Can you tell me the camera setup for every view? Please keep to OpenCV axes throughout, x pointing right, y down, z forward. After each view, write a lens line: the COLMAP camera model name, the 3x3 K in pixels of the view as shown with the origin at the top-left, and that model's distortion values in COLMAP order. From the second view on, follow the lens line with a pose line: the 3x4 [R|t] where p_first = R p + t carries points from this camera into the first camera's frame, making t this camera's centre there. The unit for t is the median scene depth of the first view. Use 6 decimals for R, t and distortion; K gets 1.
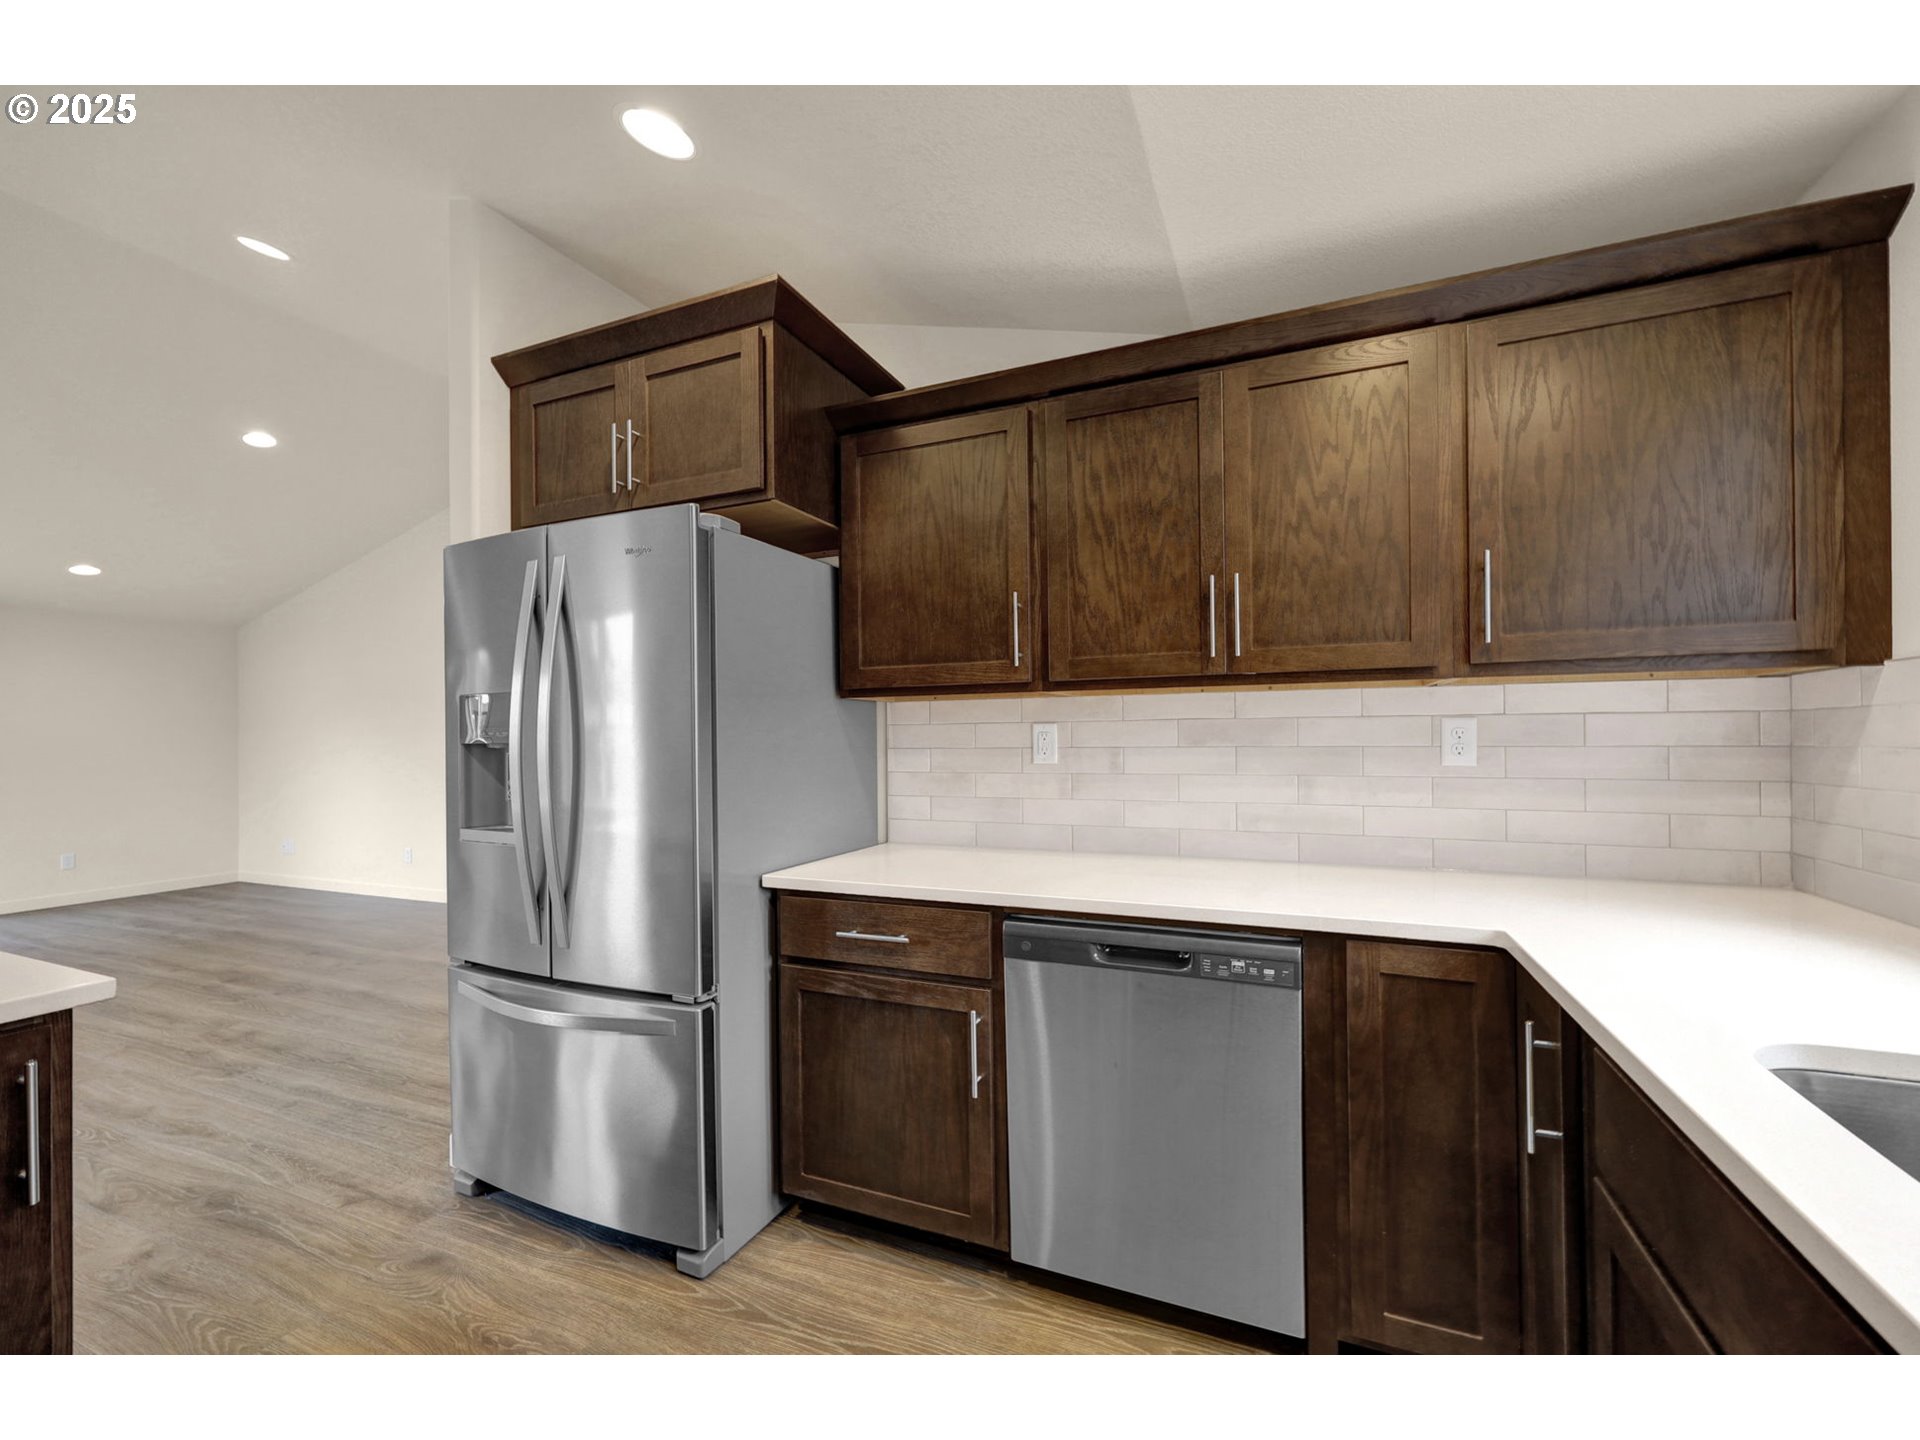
lens RADIAL K [[779.9, 0, 961.9], [0, 779.9, 731.4], [0, 0, 1]] dist [0.000392, -0.001143]
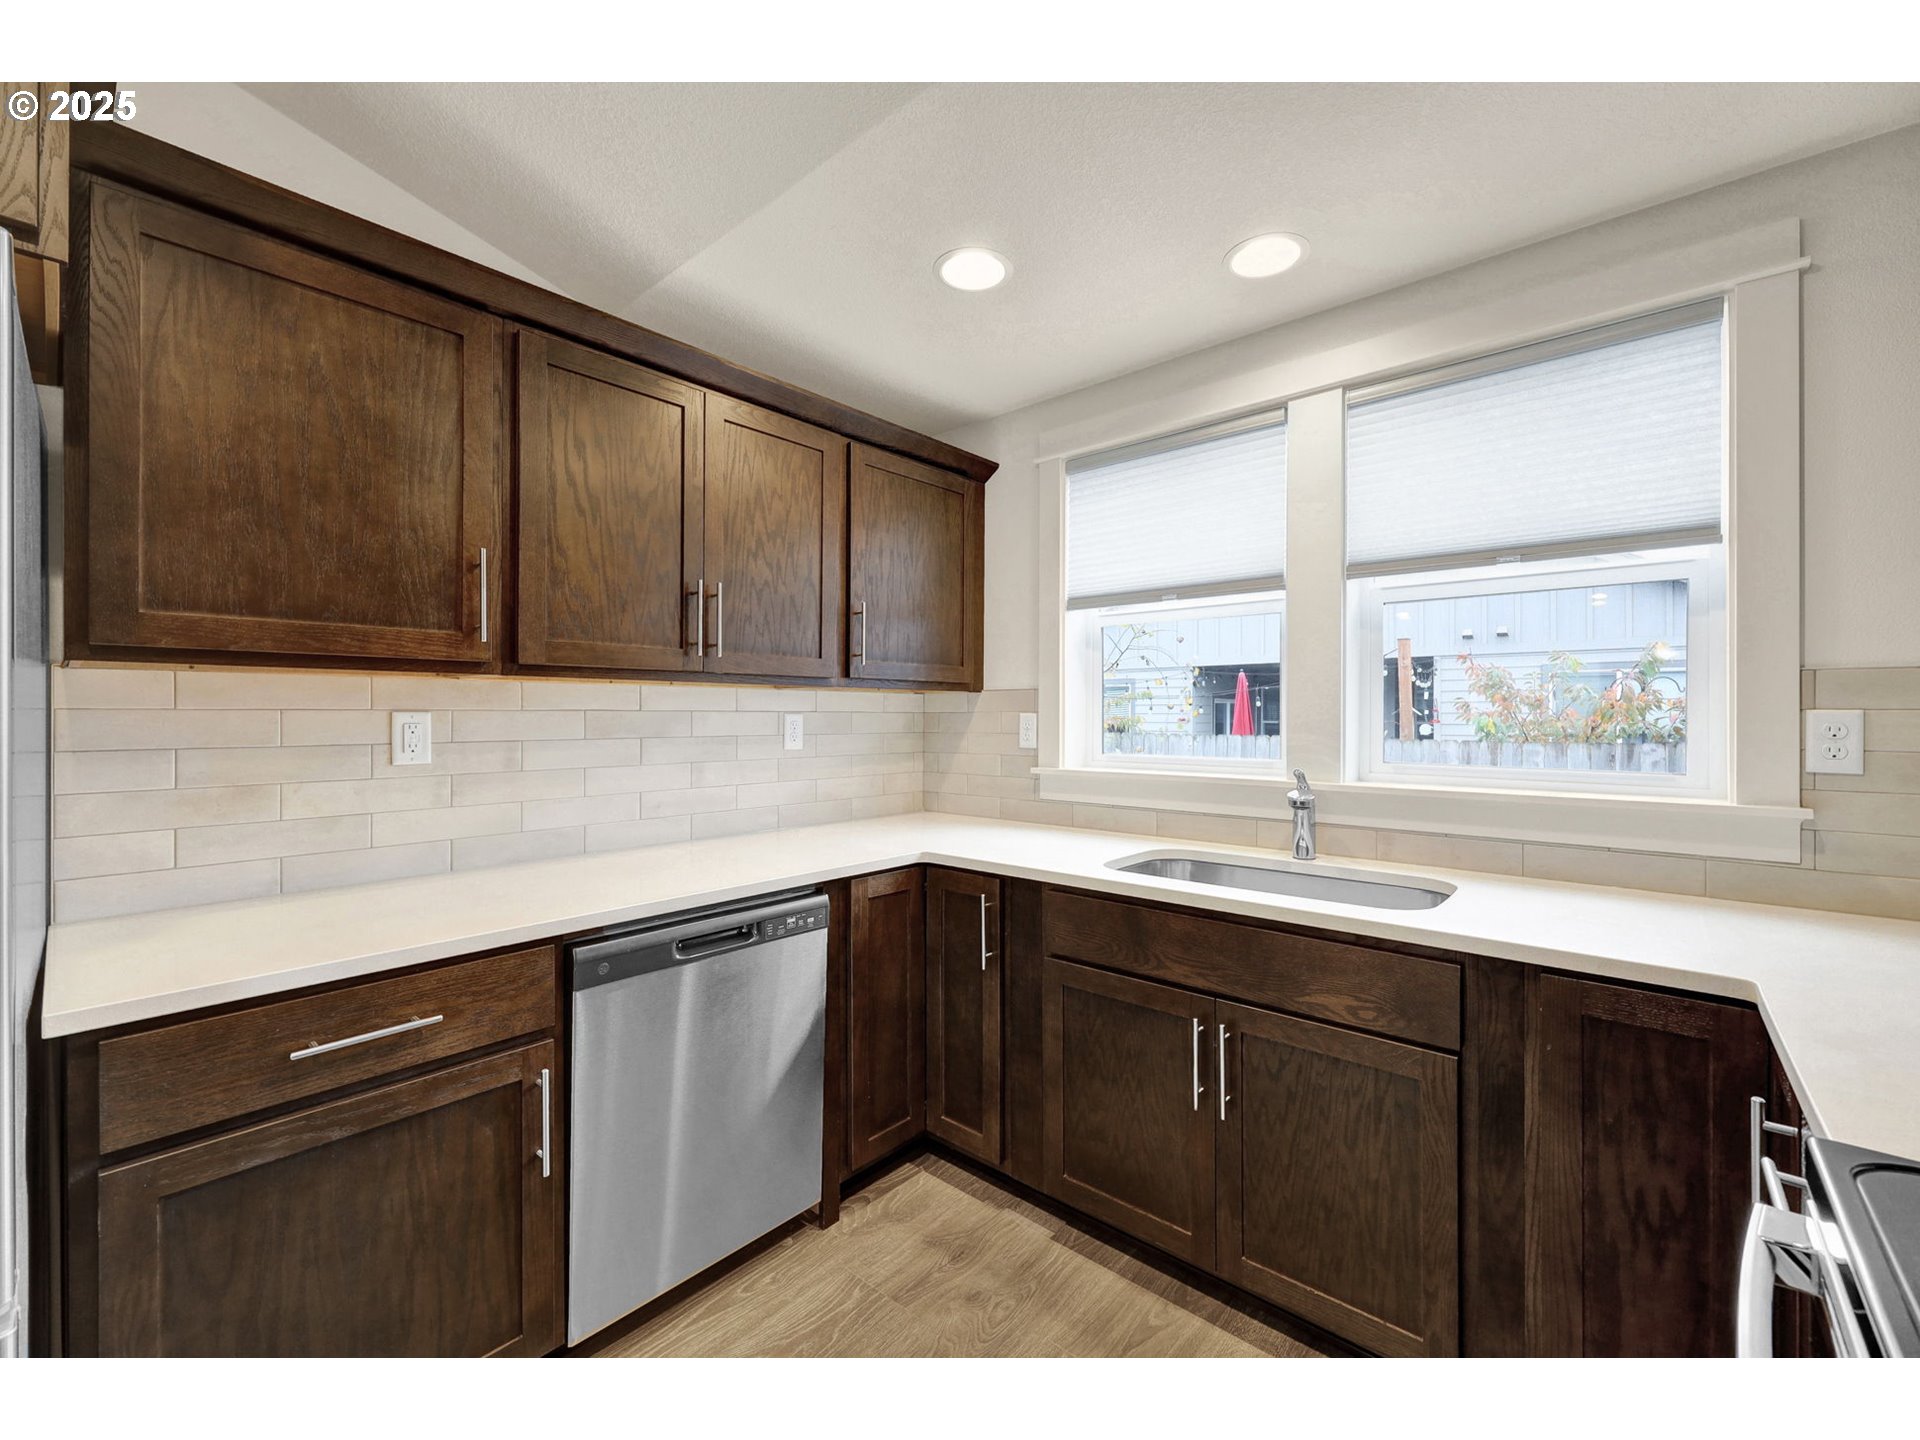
lens RADIAL K [[779.9, 0, 976.2], [0, 779.9, 712.7], [0, 0, 1]] dist [0.000392, -0.001143]
pose [[0.300899, 0.013694, 0.953558, -0.569129], [-0.010171, 0.999886, -0.011150, -0.007828], [-0.953602, -0.006344, 0.301004, 0.299715]]
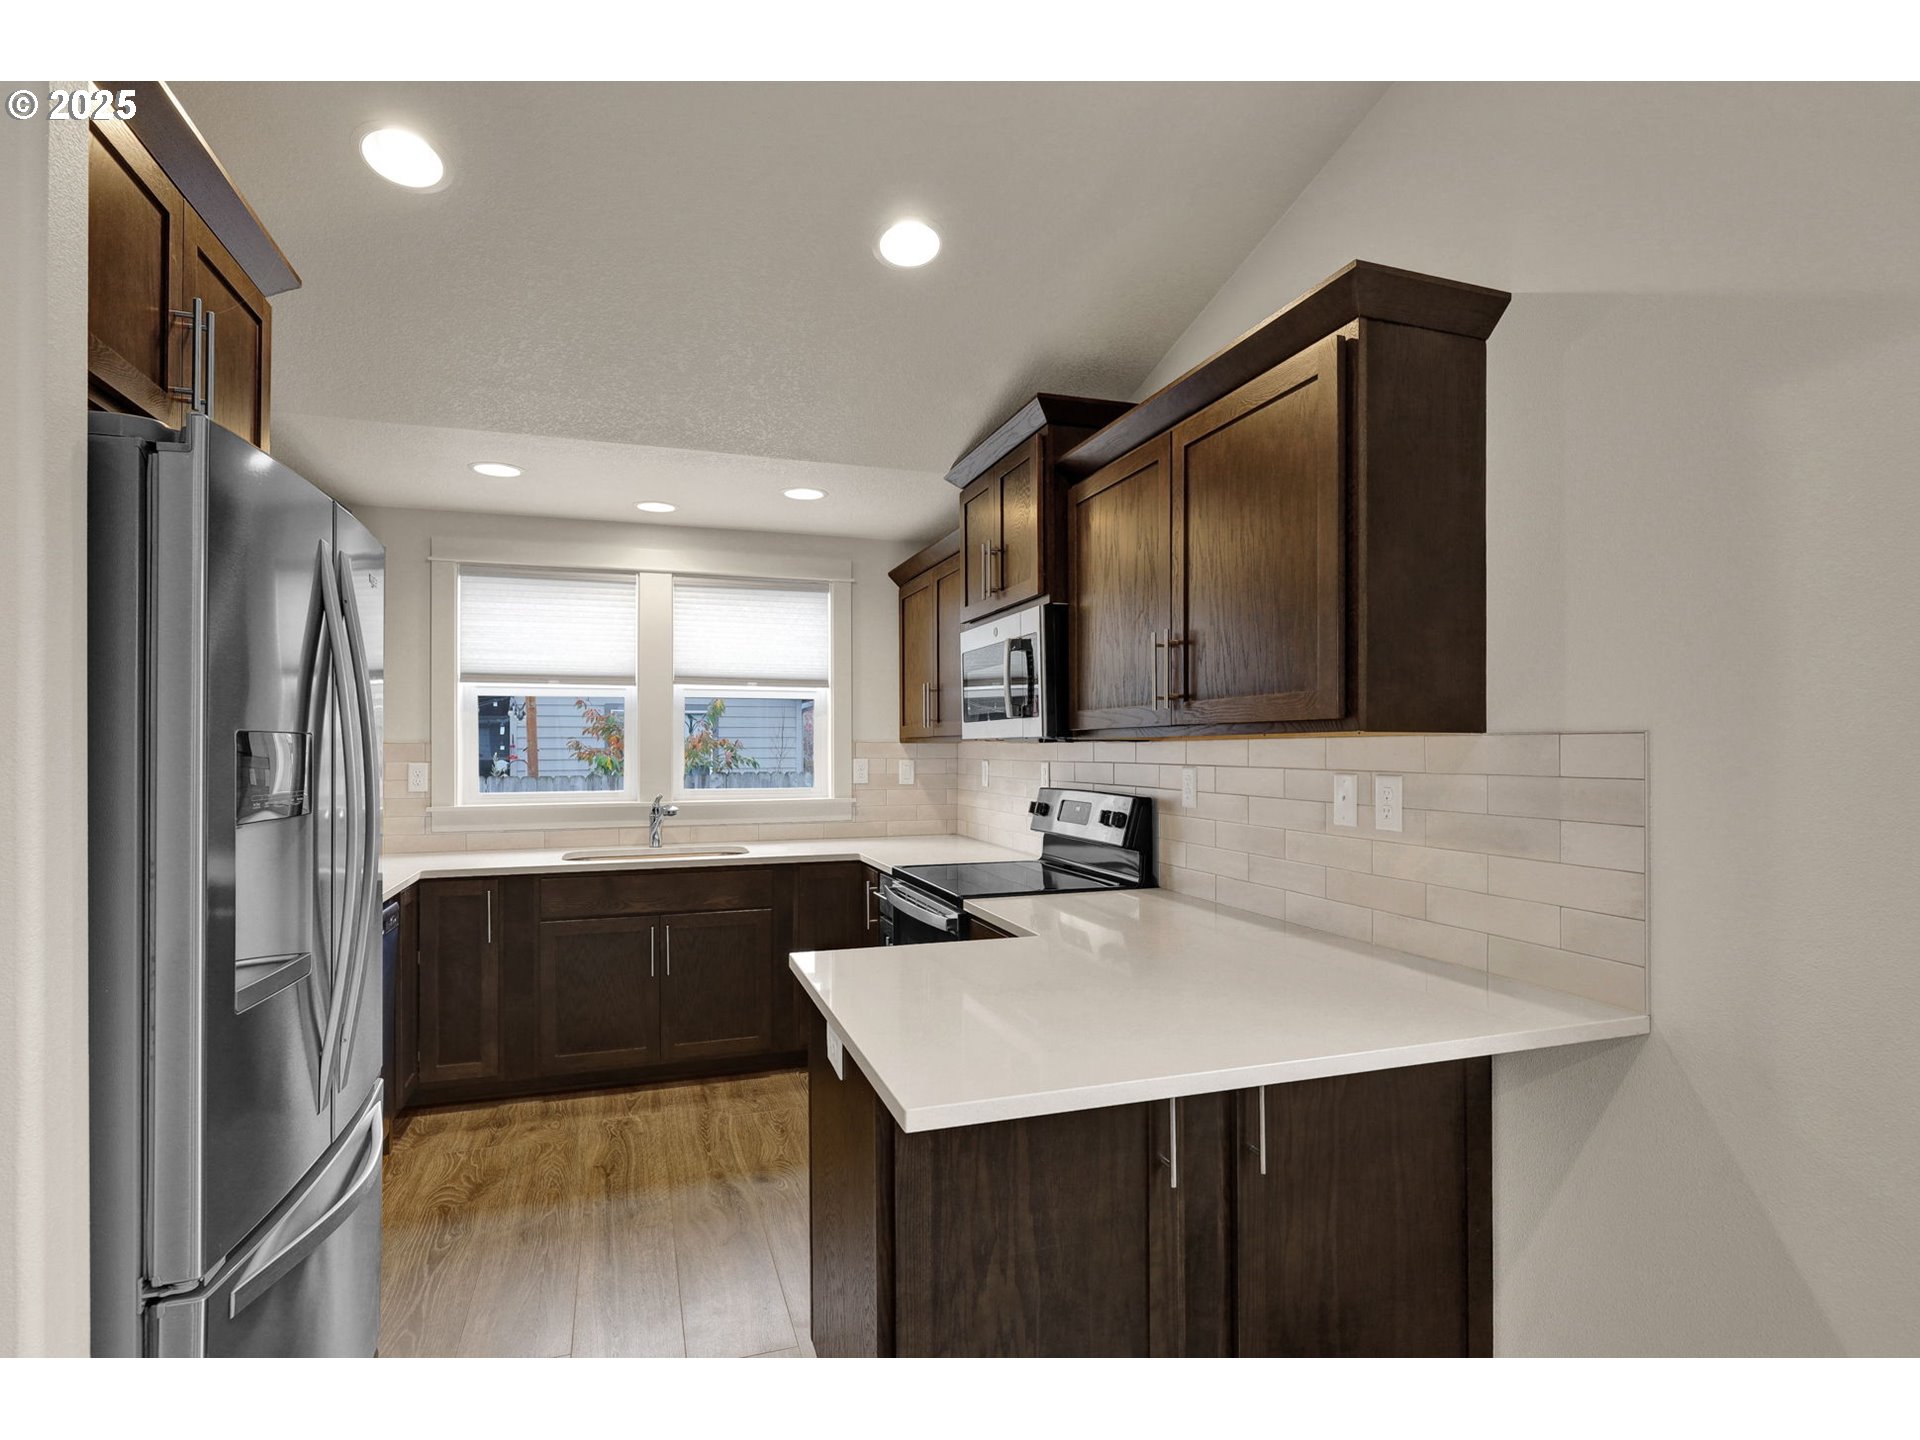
lens RADIAL K [[984.5, 0, 965.3], [0, 984.5, 742.0], [0, 0, 1]] dist [0.003636, -0.000931]
pose [[-0.675042, 0.014278, 0.737641, -1.543002], [0.003372, 0.999862, -0.016268, -0.028664], [-0.737771, -0.008494, -0.674997, 1.161611]]
